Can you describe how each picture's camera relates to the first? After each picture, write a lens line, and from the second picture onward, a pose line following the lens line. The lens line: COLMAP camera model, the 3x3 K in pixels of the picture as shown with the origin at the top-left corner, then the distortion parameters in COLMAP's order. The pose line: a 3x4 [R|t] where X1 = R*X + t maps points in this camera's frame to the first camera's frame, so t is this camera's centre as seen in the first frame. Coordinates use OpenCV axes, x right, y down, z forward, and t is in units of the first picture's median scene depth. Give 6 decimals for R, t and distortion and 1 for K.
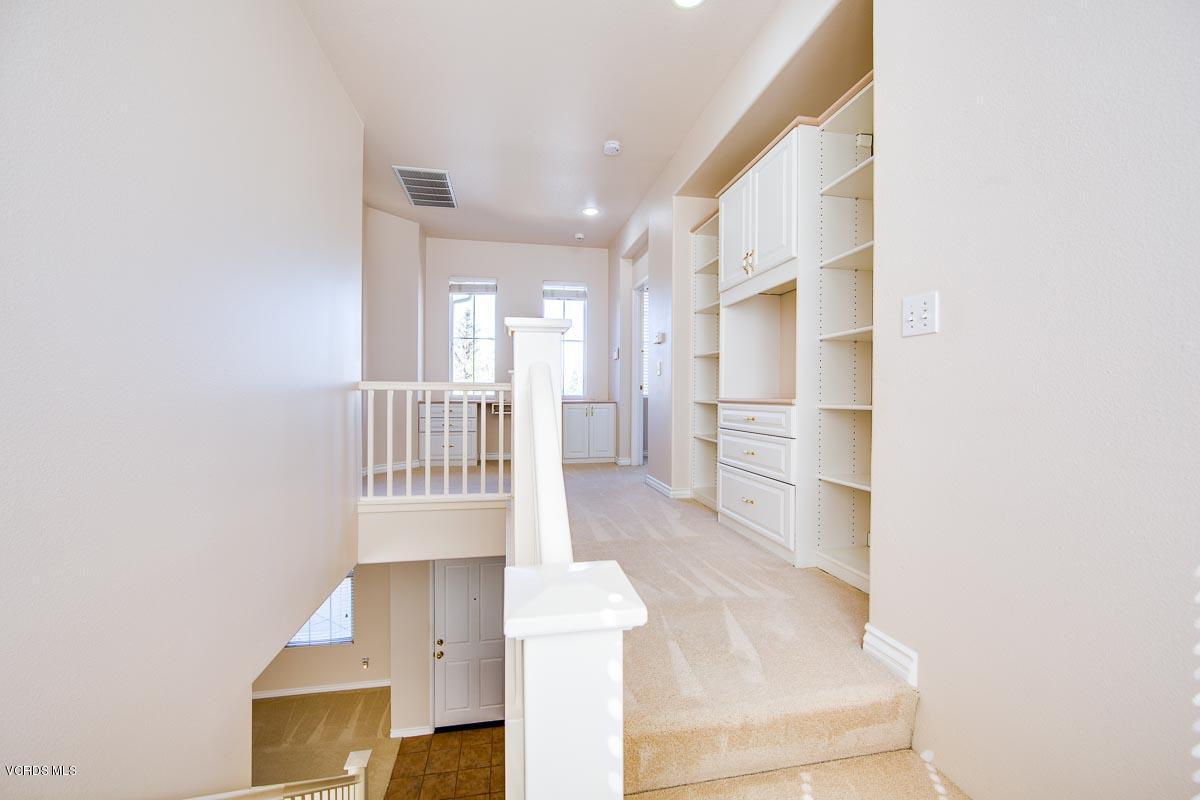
lens RADIAL K [[472.0, 0, 595.5], [0, 472.0, 395.5], [0, 0, 1]] dist [0.002177, 0.000540]
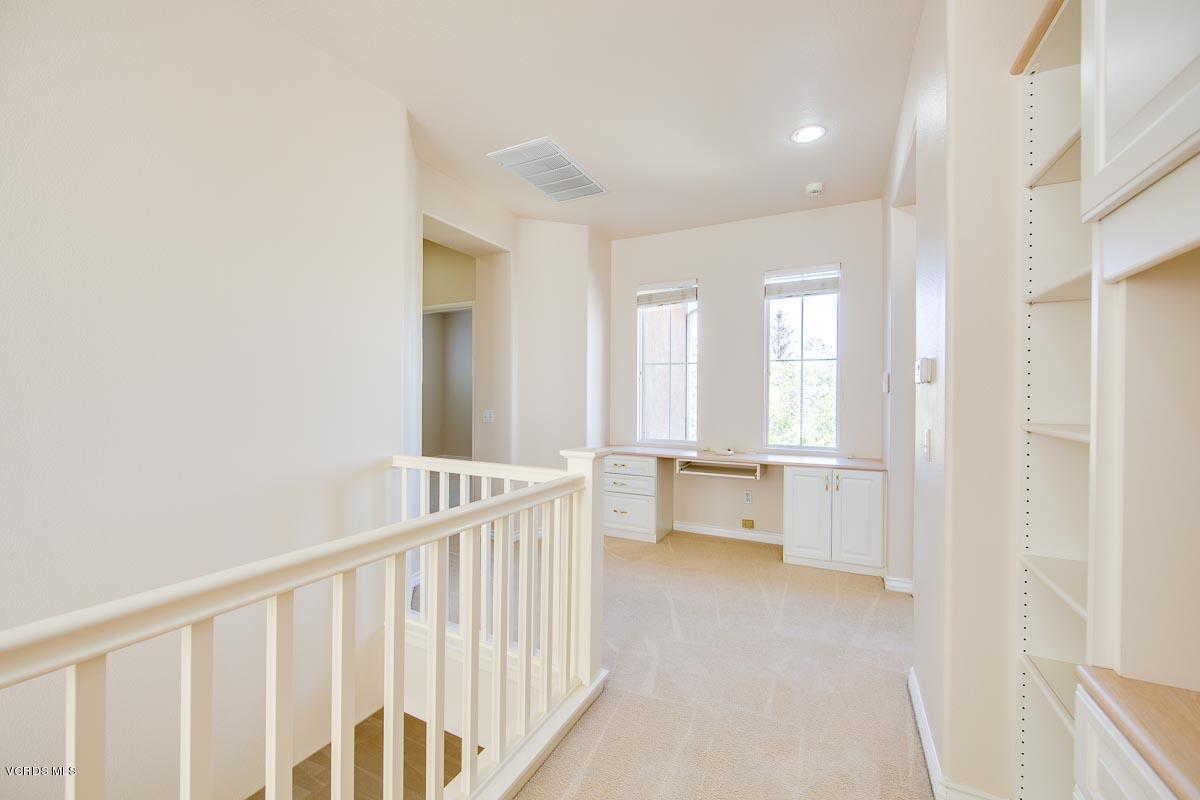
lens RADIAL K [[472.0, 0, 602.7], [0, 472.0, 402.2], [0, 0, 1]] dist [0.002177, 0.000540]
pose [[0.788383, 0.012725, -0.615053, 0.123623], [-0.006980, 0.999907, 0.011740, -0.070970], [0.615145, -0.004962, 0.788399, 0.359936]]
